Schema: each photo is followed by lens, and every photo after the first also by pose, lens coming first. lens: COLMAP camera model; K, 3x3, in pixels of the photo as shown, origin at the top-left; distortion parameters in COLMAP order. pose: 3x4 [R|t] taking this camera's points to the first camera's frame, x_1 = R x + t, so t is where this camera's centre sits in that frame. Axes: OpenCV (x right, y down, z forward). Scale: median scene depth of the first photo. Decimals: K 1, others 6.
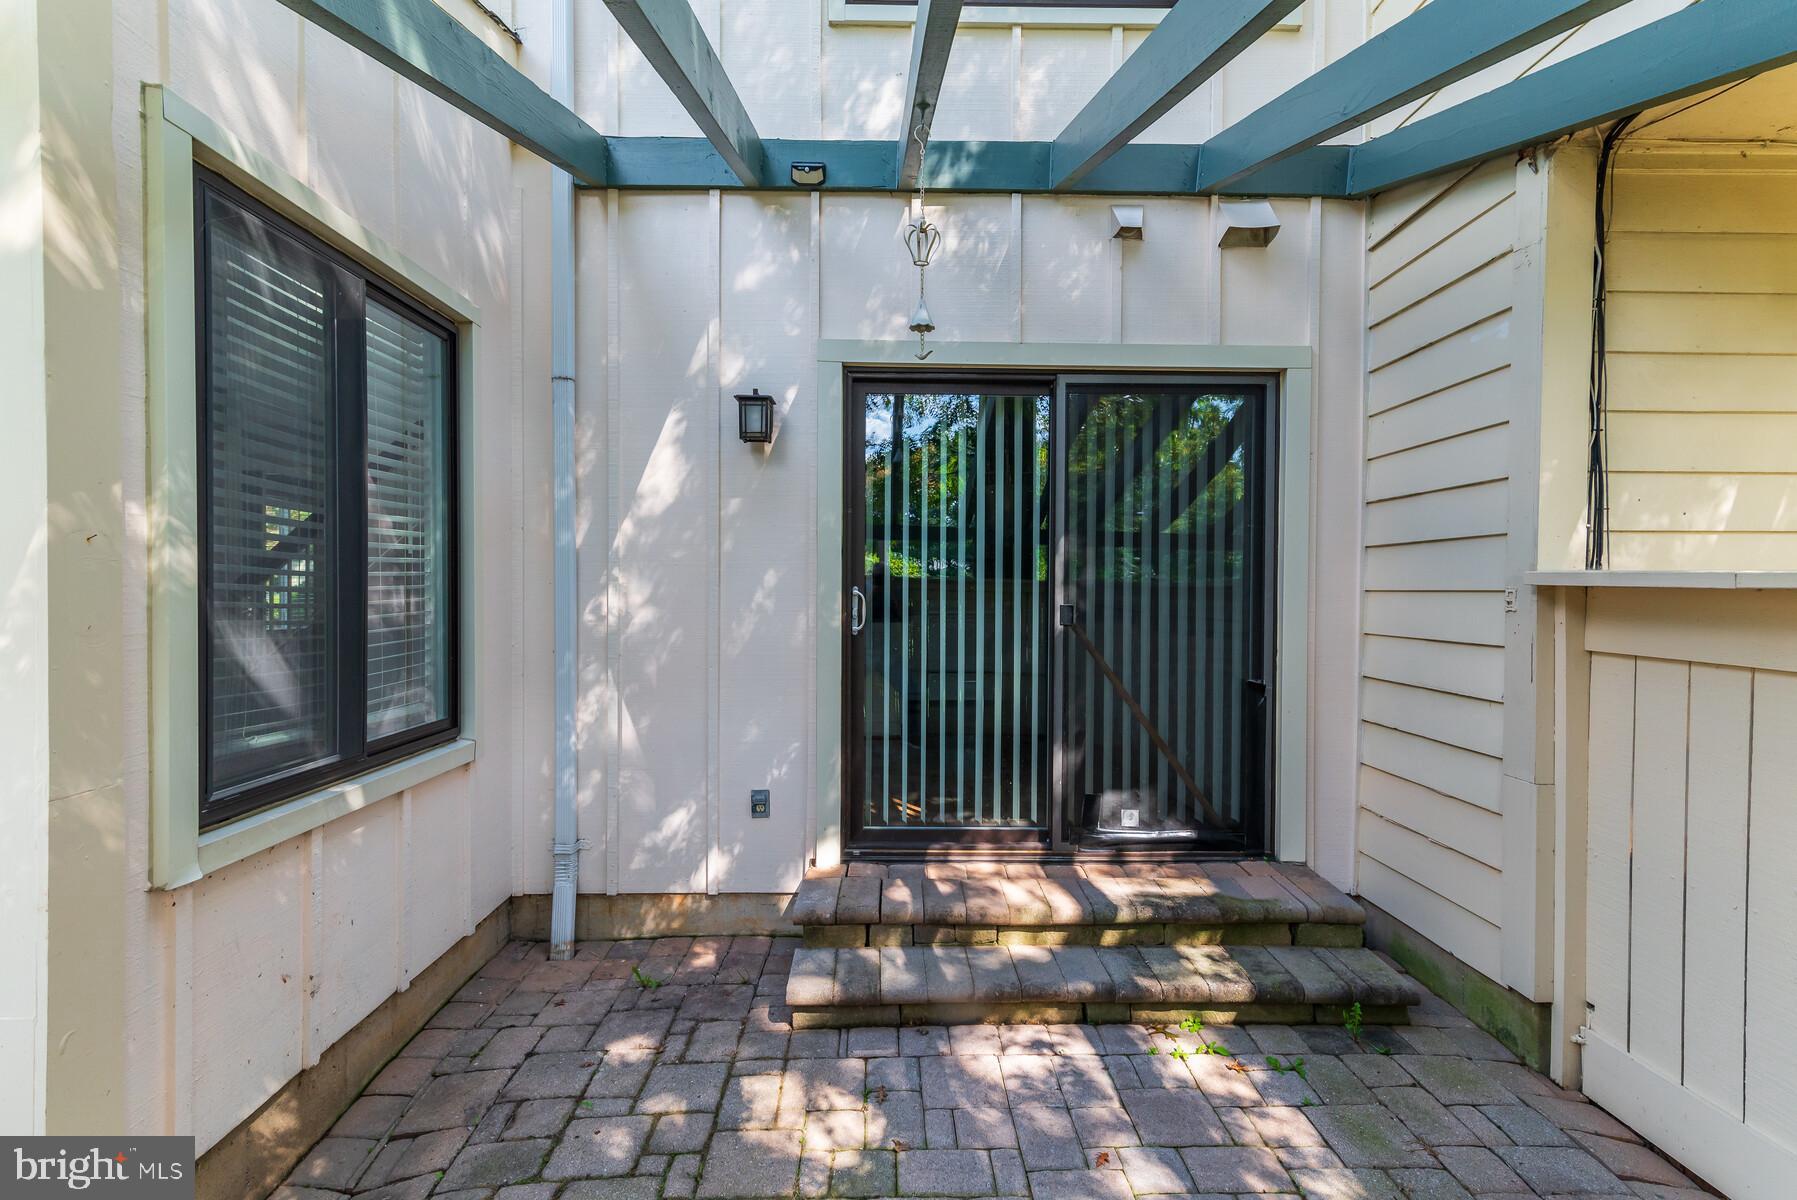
lens RADIAL K [[824.7, 0, 898.3], [0, 824.7, 596.1], [0, 0, 1]] dist [0.022591, -0.000823]
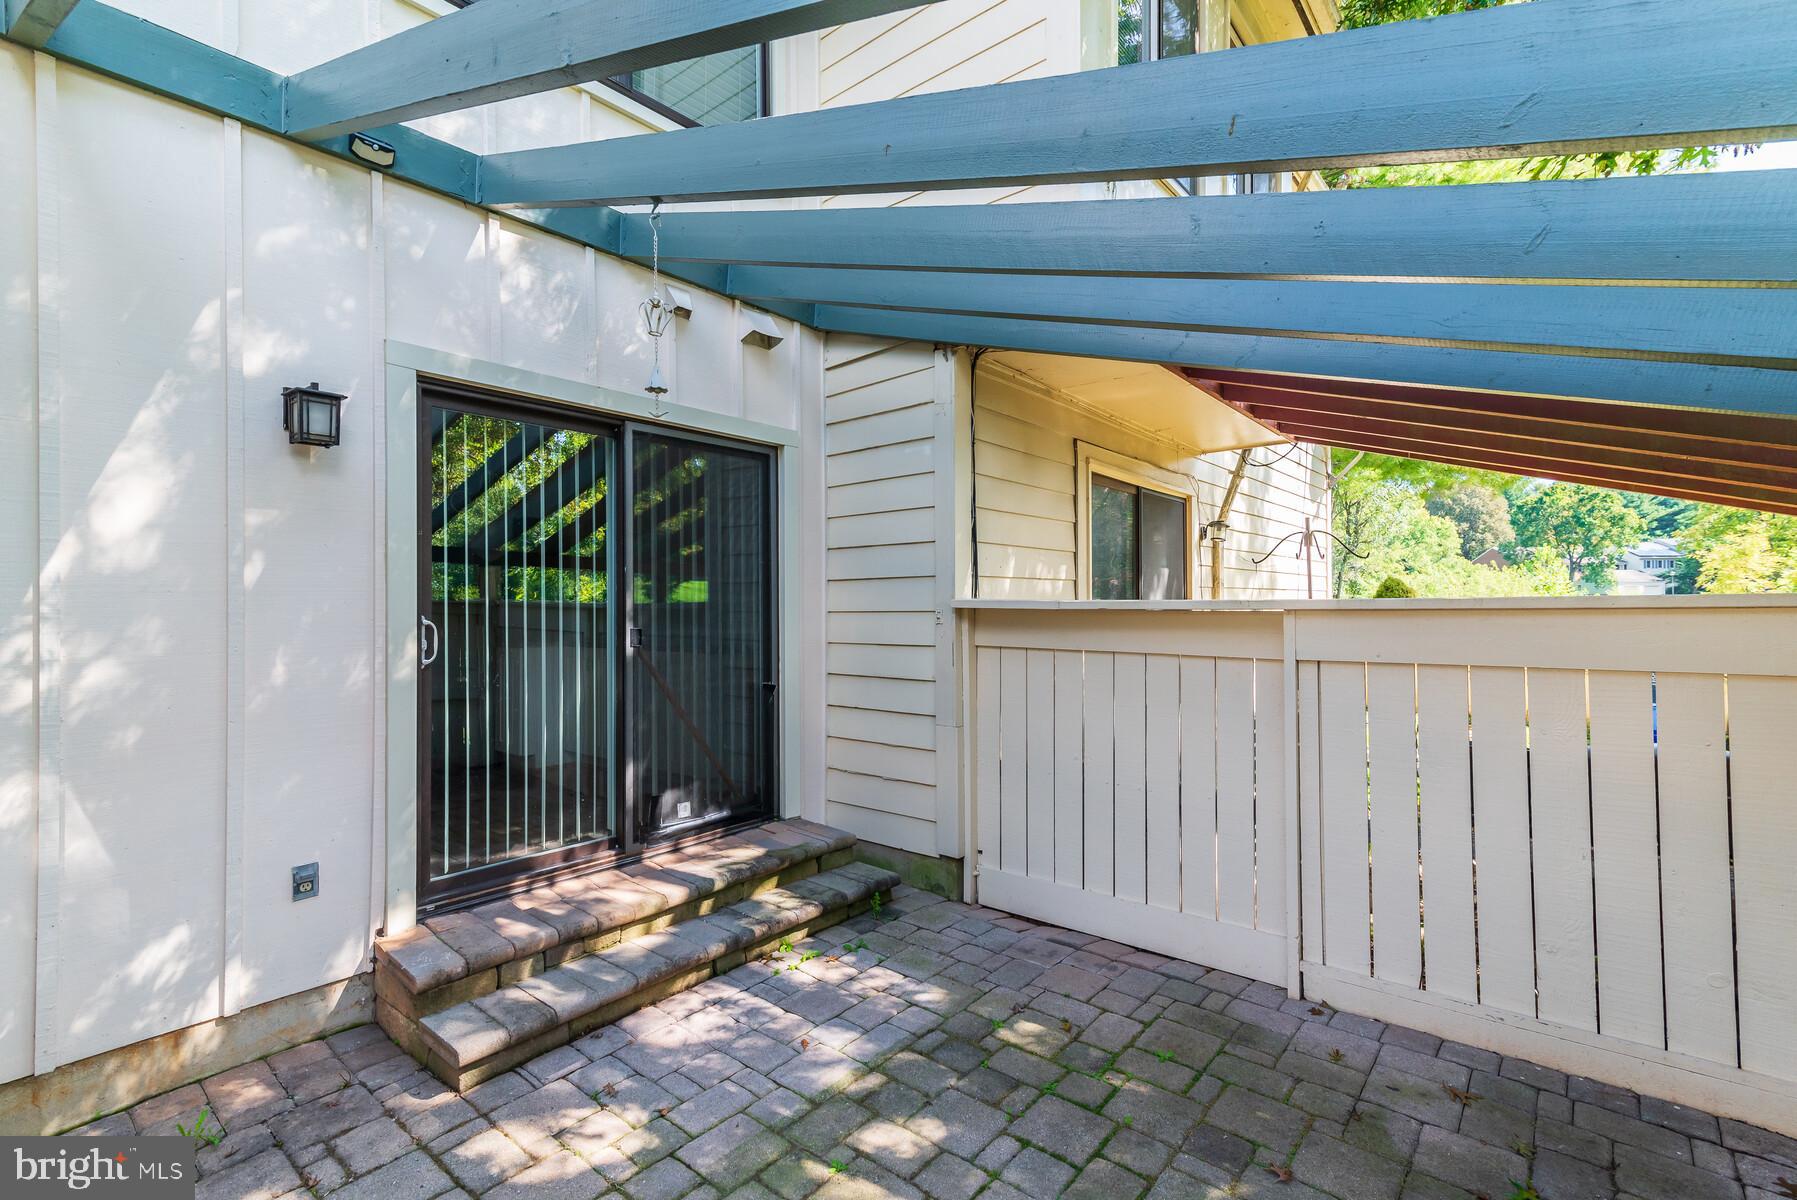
lens RADIAL K [[824.7, 0, 888.4], [0, 824.7, 599.0], [0, 0, 1]] dist [0.022591, -0.000823]
pose [[0.661930, -0.003522, 0.749558, -0.436371], [0.018190, 0.999770, -0.011365, -0.011170], [-0.749345, 0.021158, 0.661841, 0.007682]]
